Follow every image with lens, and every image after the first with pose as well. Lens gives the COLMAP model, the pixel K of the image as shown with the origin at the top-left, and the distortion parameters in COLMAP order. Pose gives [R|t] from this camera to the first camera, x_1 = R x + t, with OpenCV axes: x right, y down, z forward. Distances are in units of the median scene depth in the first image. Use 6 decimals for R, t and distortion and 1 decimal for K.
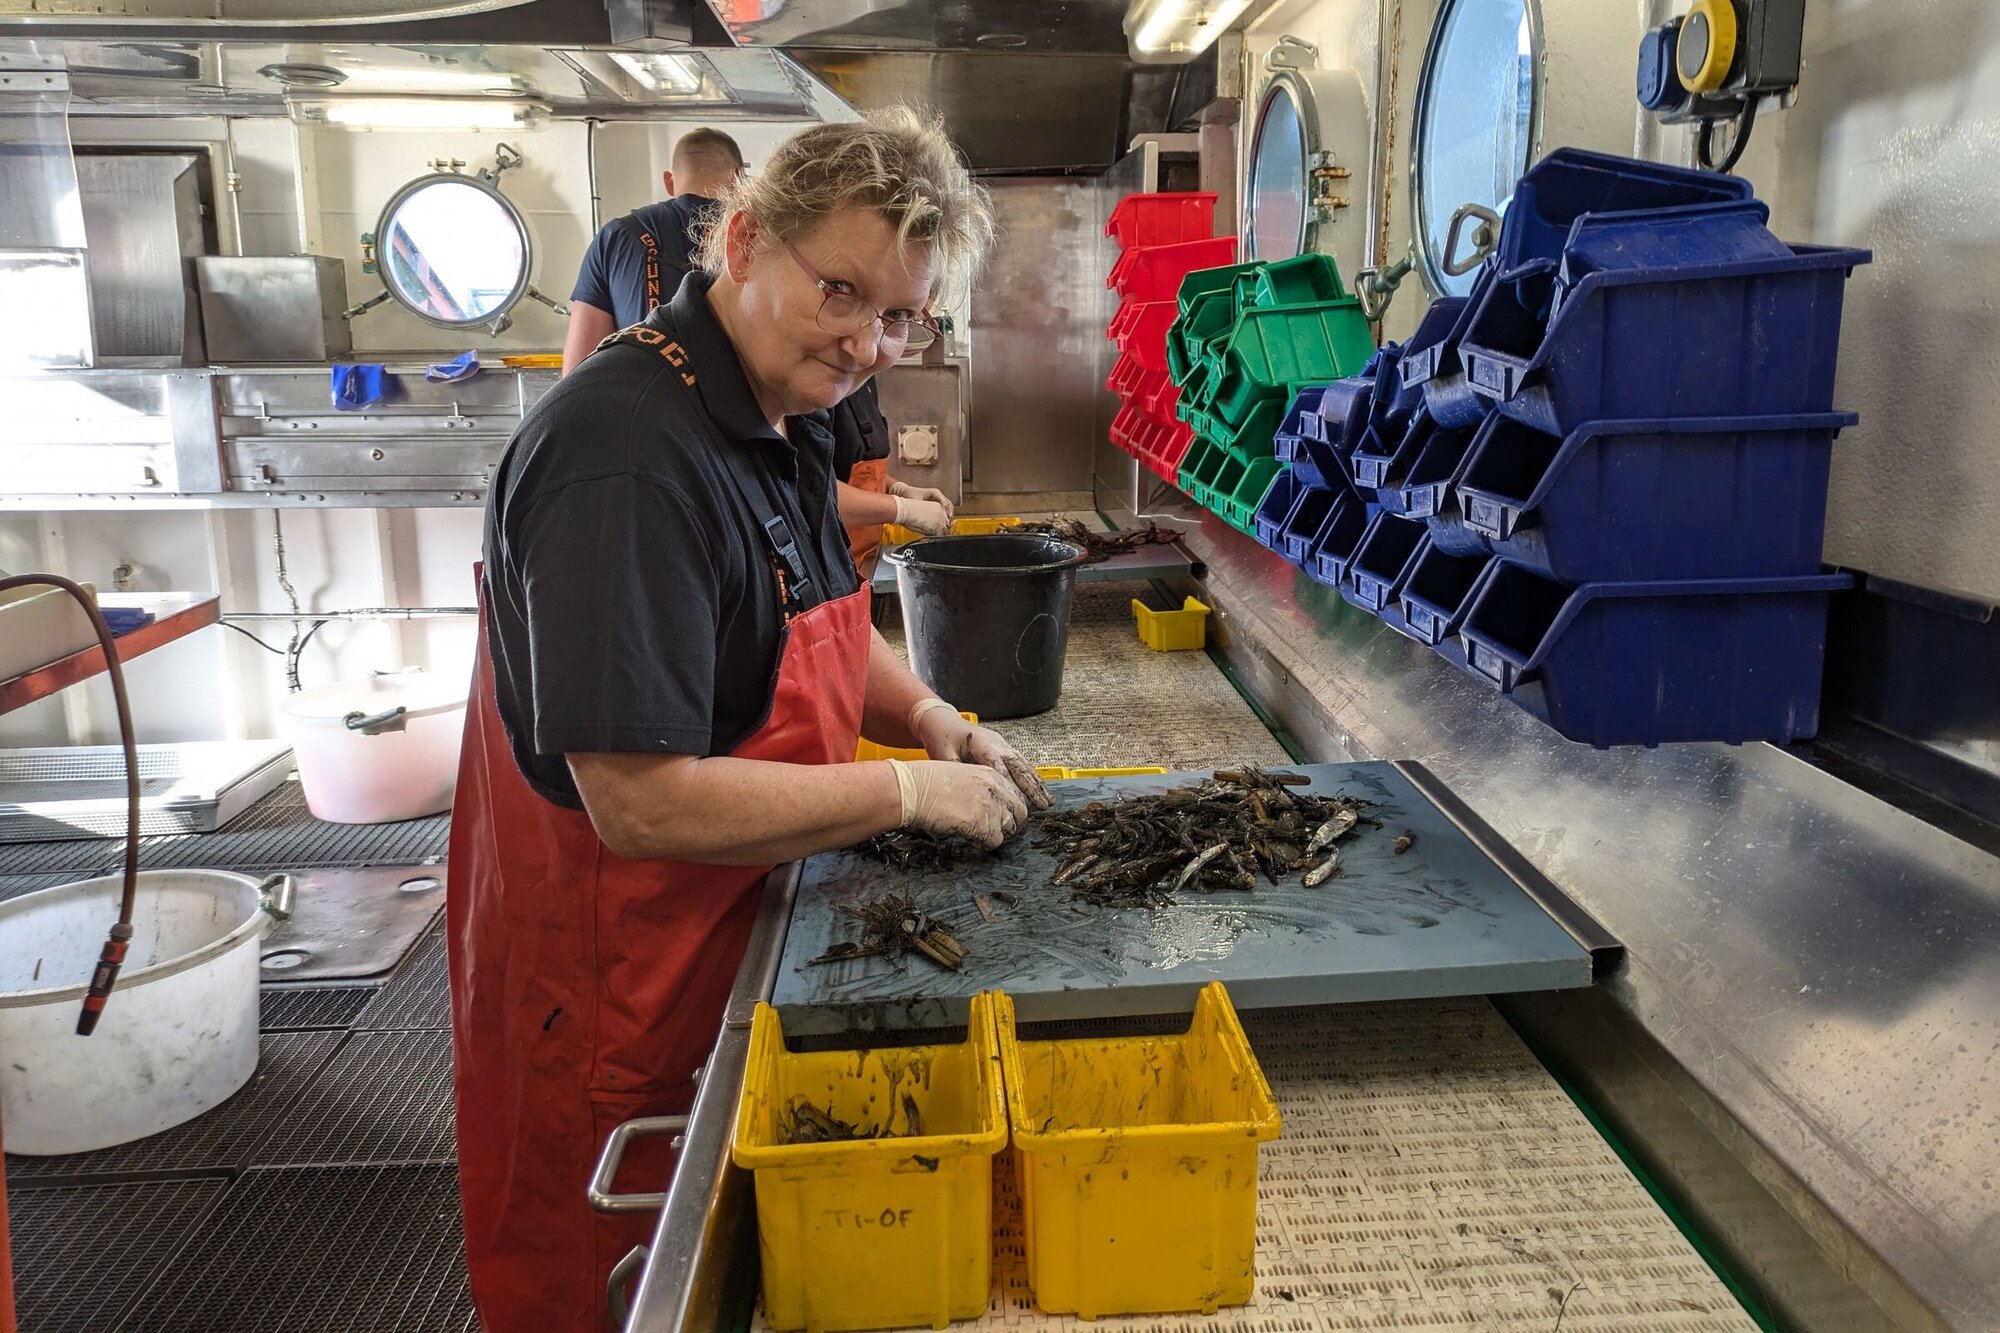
lens RADIAL K [[1384.5, 0, 1001.4], [0, 1384.5, 590.3], [0, 0, 1]] dist [0.073889, -0.101660]
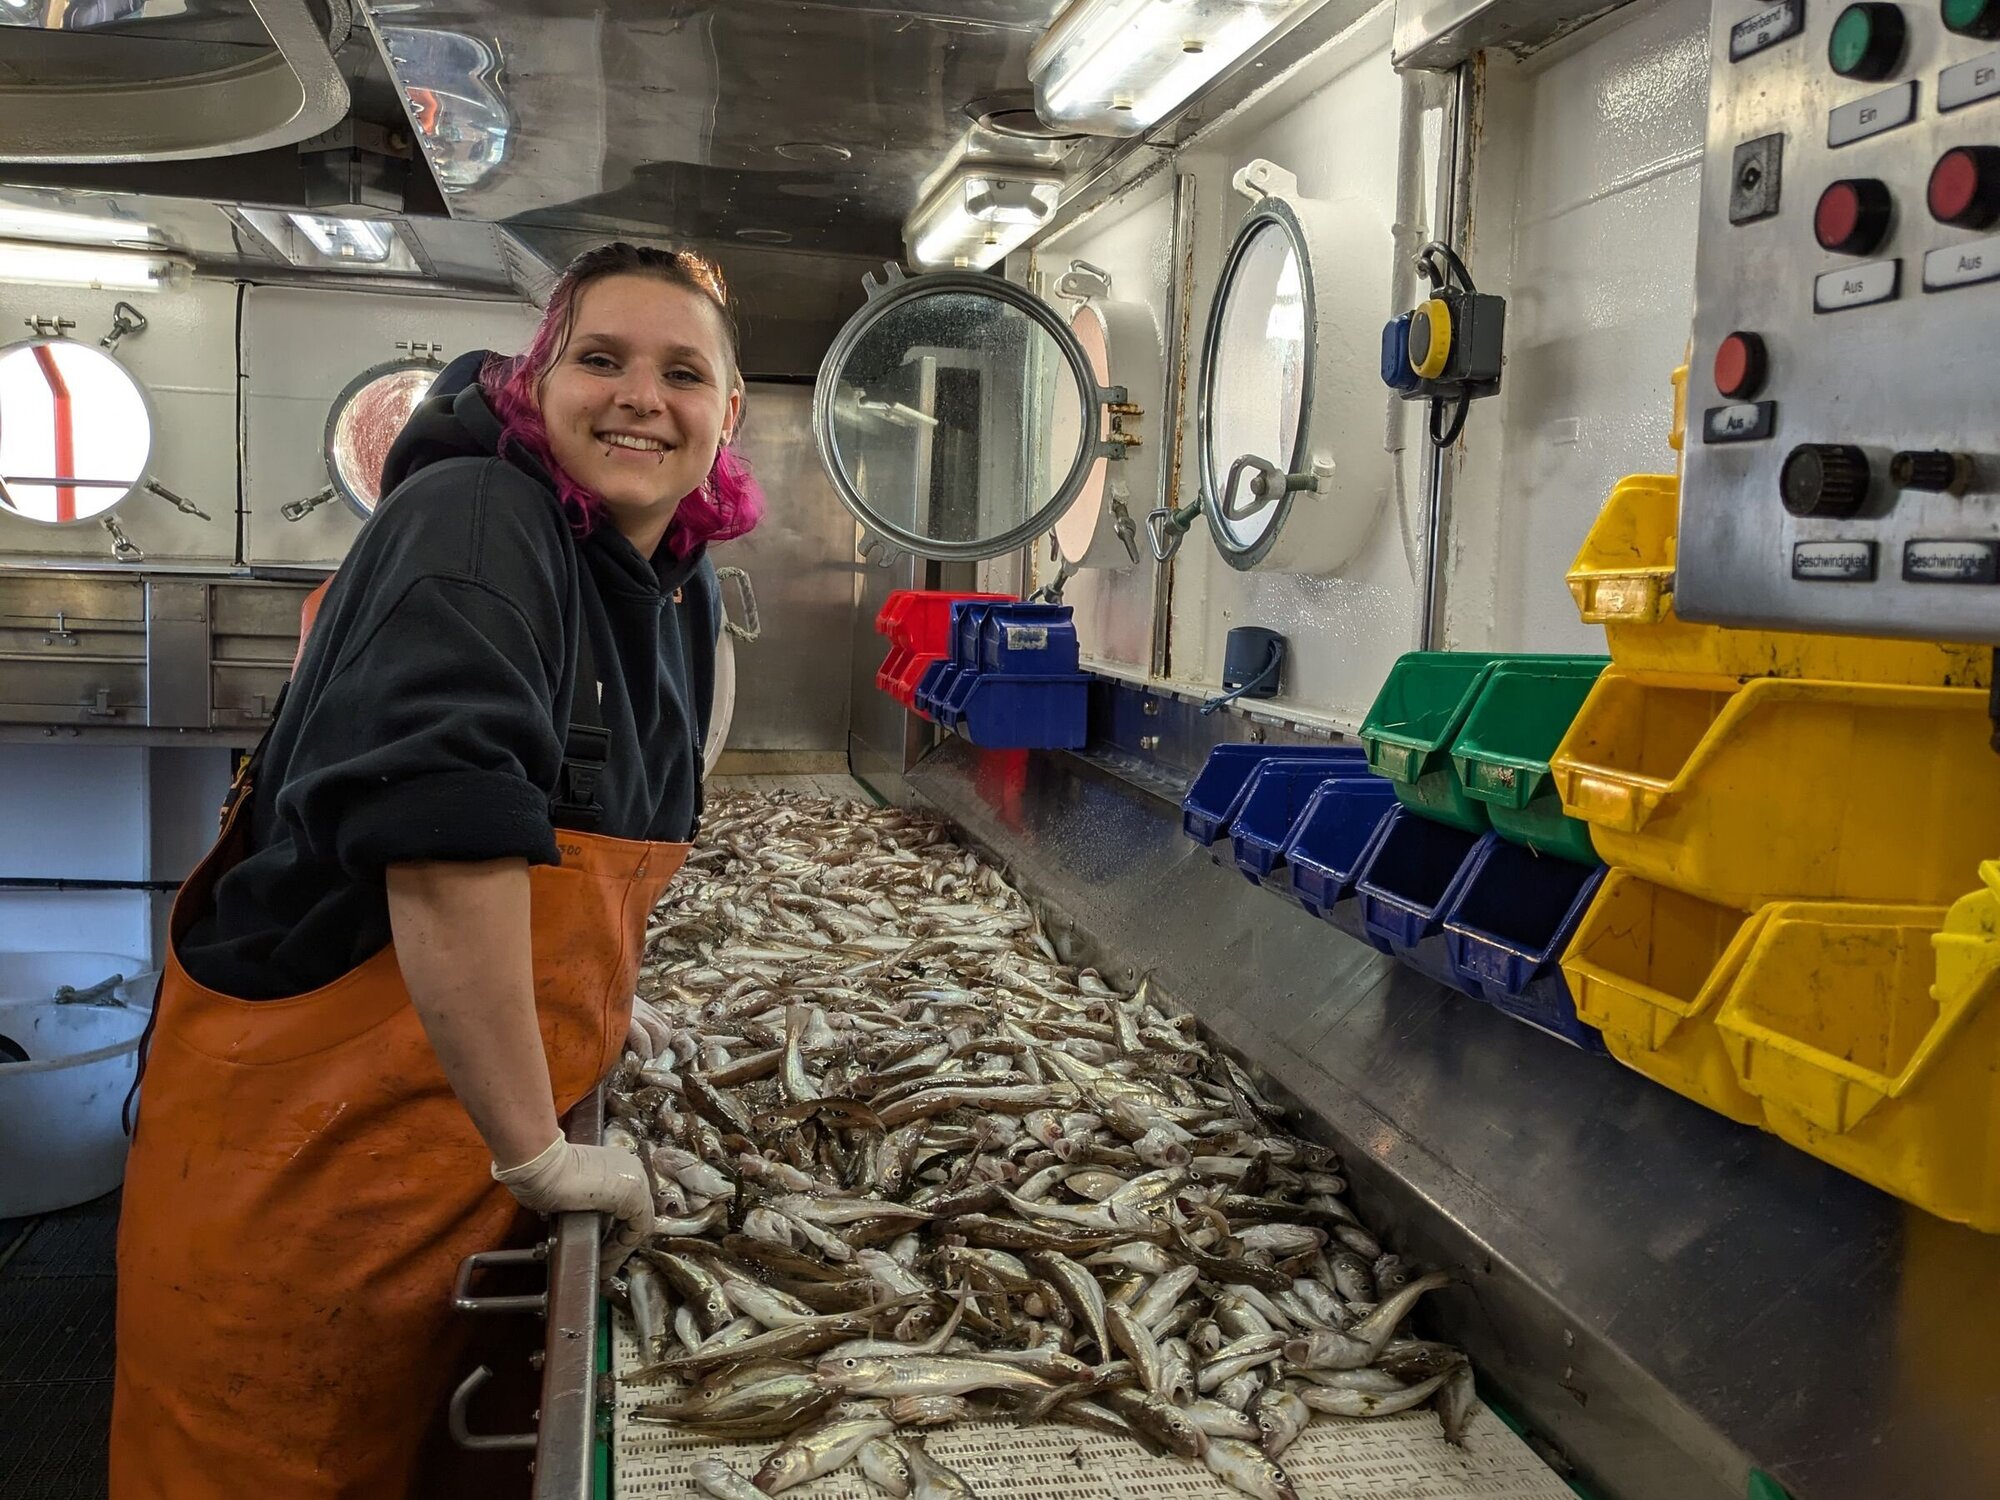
lens RADIAL K [[1857.4, 0, 1000.0], [0, 1857.4, 750.0], [0, 0, 1]] dist [-0.000460, 0.003291]
pose [[0.986074, 0.031380, 0.163319, -0.038418], [-0.016632, 0.995722, -0.090896, 0.040560], [-0.165472, 0.086914, 0.982377, -0.173277]]
